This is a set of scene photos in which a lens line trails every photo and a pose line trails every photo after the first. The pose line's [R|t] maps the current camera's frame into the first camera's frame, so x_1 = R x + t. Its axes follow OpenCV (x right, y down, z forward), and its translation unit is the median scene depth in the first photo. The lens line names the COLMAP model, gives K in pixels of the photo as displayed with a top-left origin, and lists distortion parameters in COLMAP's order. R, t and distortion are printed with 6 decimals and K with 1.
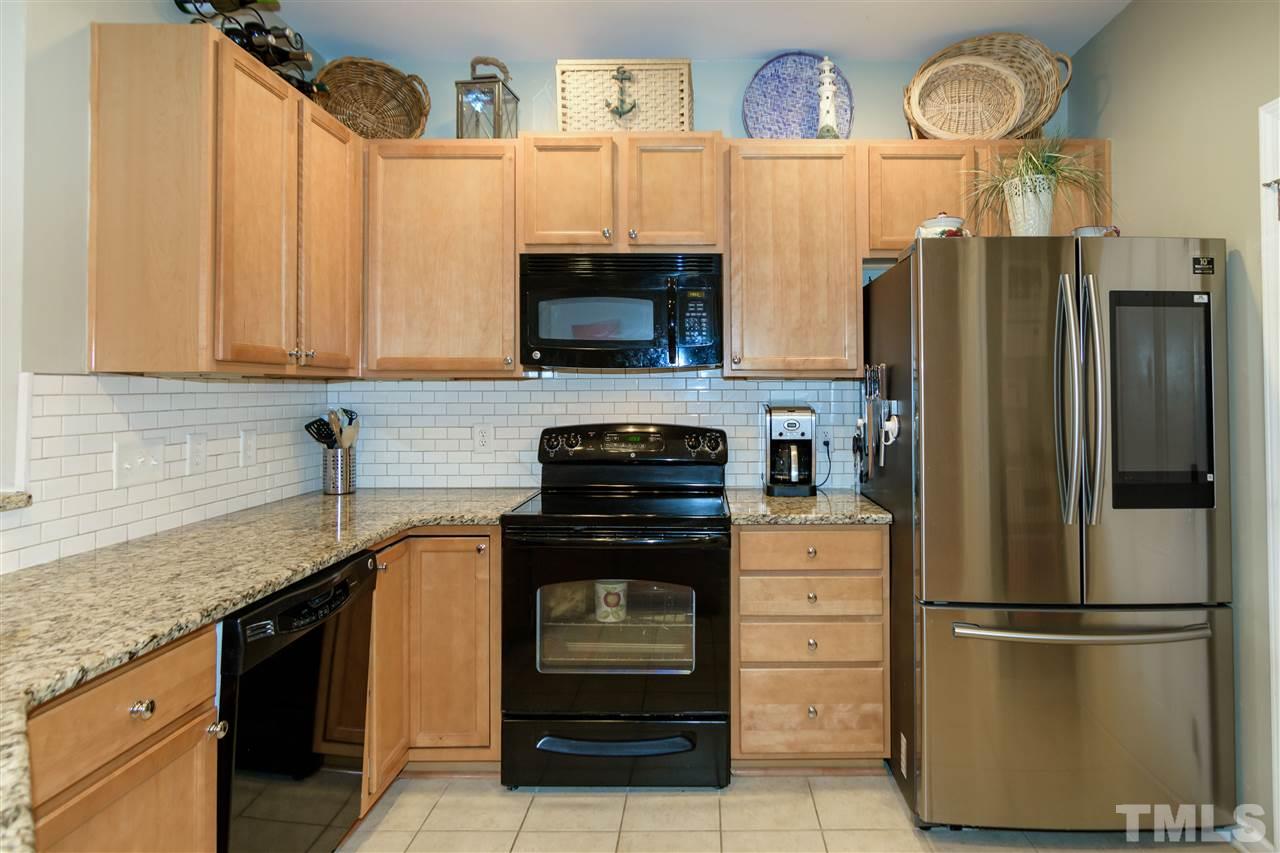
lens RADIAL K [[740.7, 0, 643.3], [0, 740.7, 372.1], [0, 0, 1]] dist [0.001350, 0.000767]
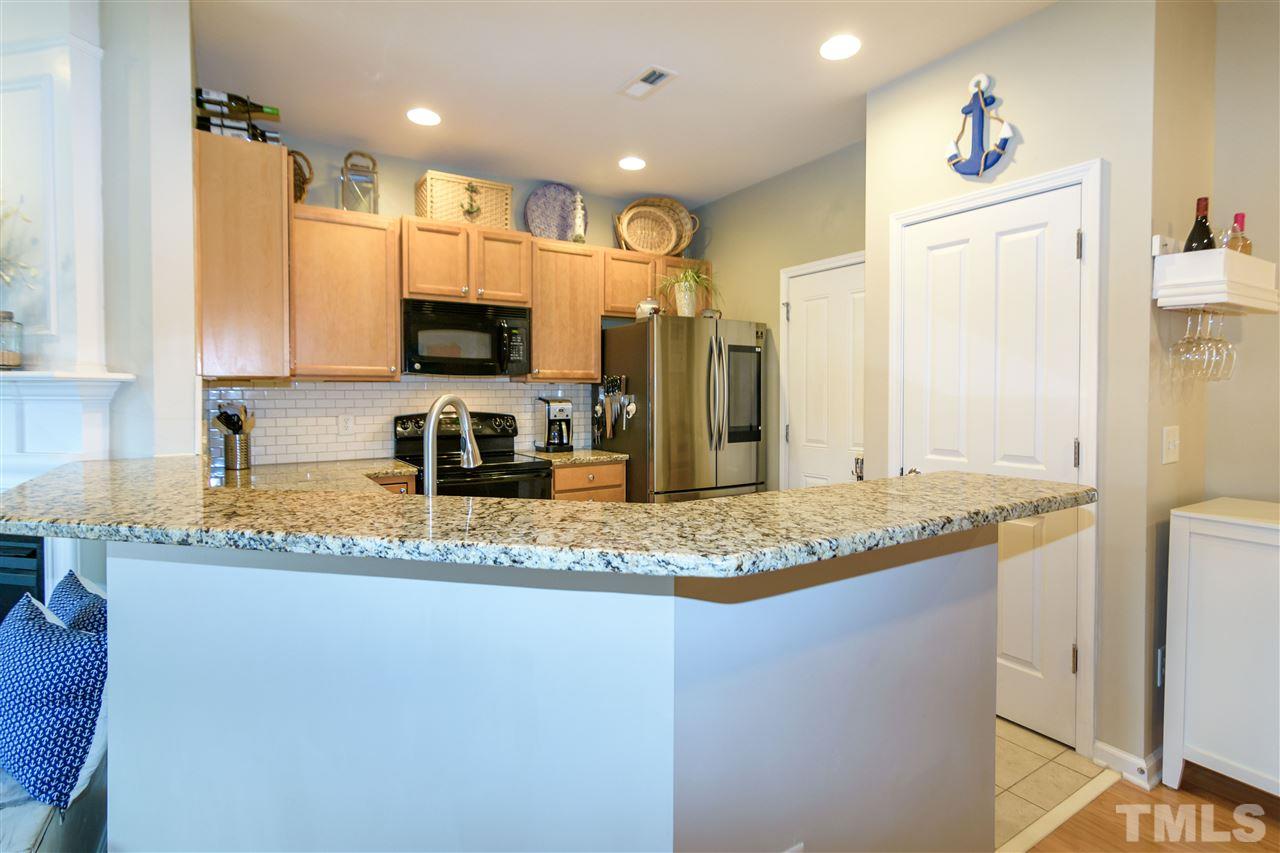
lens RADIAL K [[634.3, 0, 645.1], [0, 634.3, 397.4], [0, 0, 1]] dist [0.002436, 0.001067]
pose [[0.838181, -0.005017, 0.545369, -0.445350], [-0.013082, 0.999485, 0.029301, -0.003242], [-0.545235, -0.031694, 0.837684, -0.331119]]
